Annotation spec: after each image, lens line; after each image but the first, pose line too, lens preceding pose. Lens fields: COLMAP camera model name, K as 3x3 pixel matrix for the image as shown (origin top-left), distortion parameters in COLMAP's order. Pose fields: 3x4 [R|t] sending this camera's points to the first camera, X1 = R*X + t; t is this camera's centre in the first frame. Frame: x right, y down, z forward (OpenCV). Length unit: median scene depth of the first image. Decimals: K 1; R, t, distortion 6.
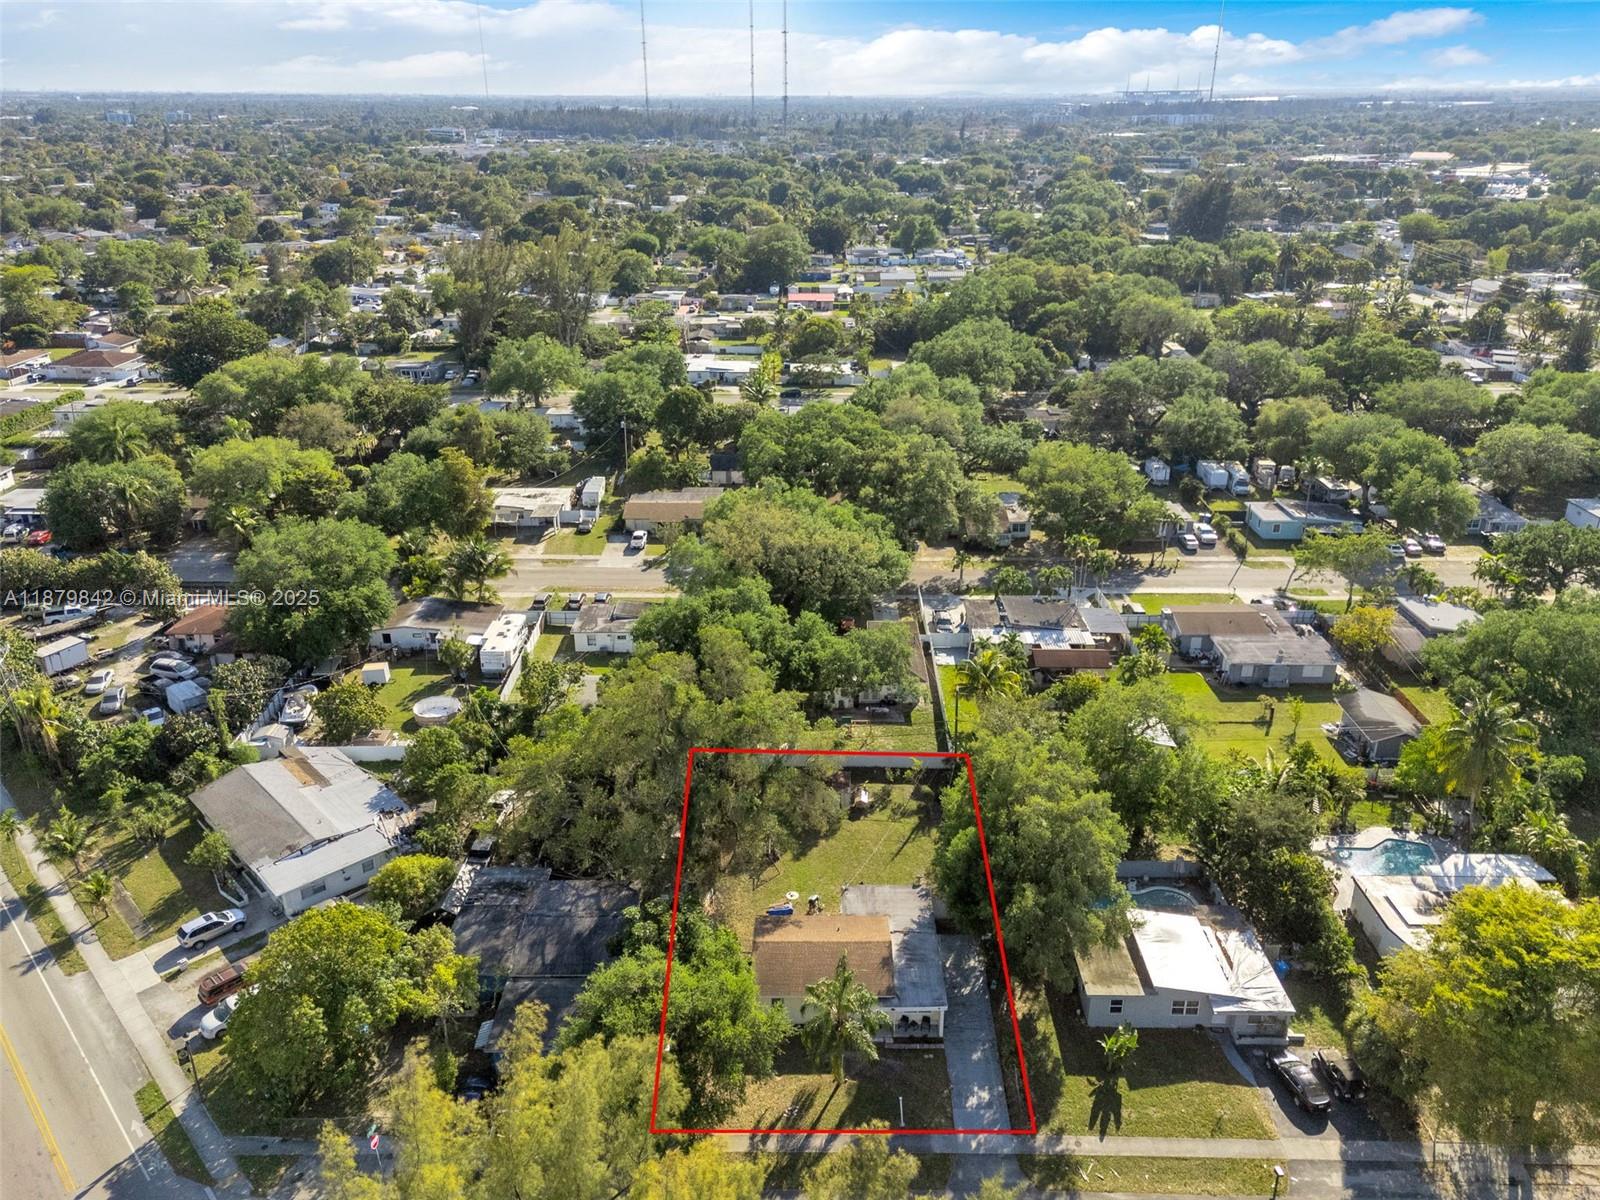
lens RADIAL K [[1177.3, 0, 800.0], [0, 1177.3, 600.0], [0, 0, 1]] dist [0.067793, 0.001259]
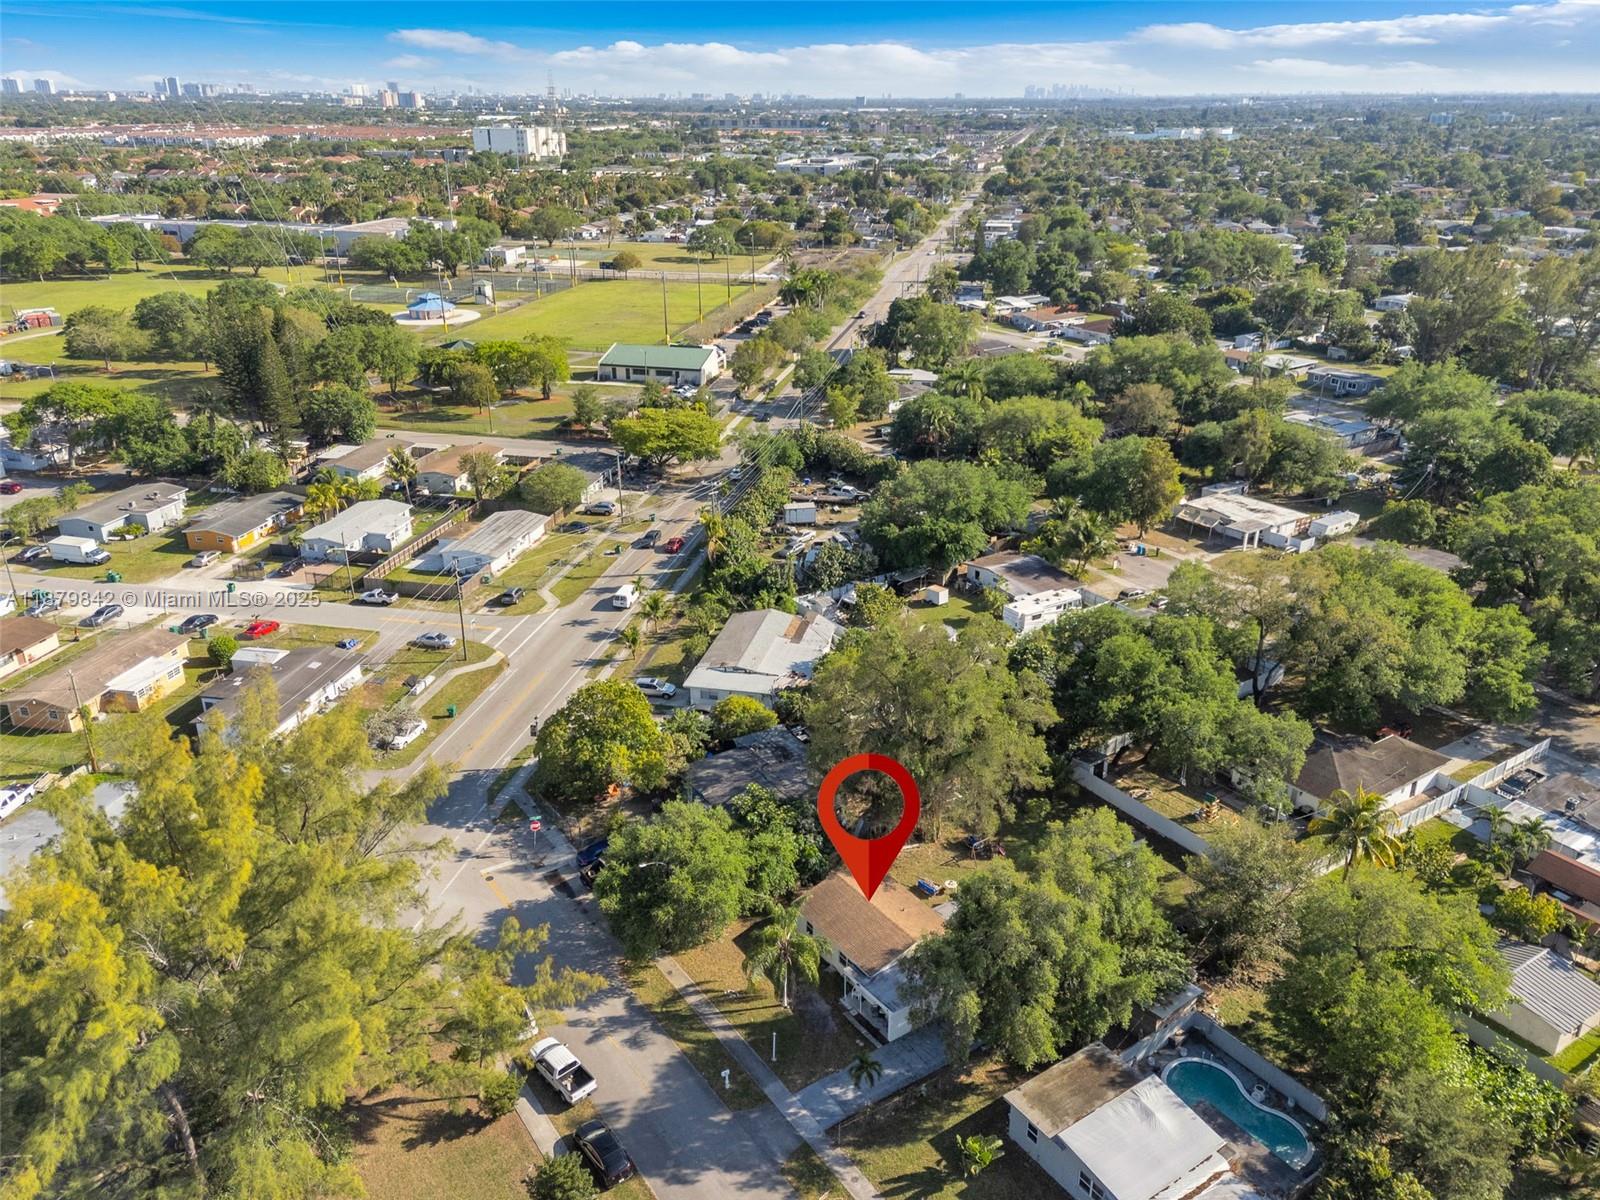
lens RADIAL K [[1177.3, 0, 800.0], [0, 1177.3, 600.0], [0, 0, 1]] dist [0.067793, 0.001259]
pose [[0.577665, 0.320846, -0.750574, 0.437729], [-0.322216, 0.934470, 0.151468, -0.065797], [0.749987, 0.154349, 0.643192, 0.151613]]
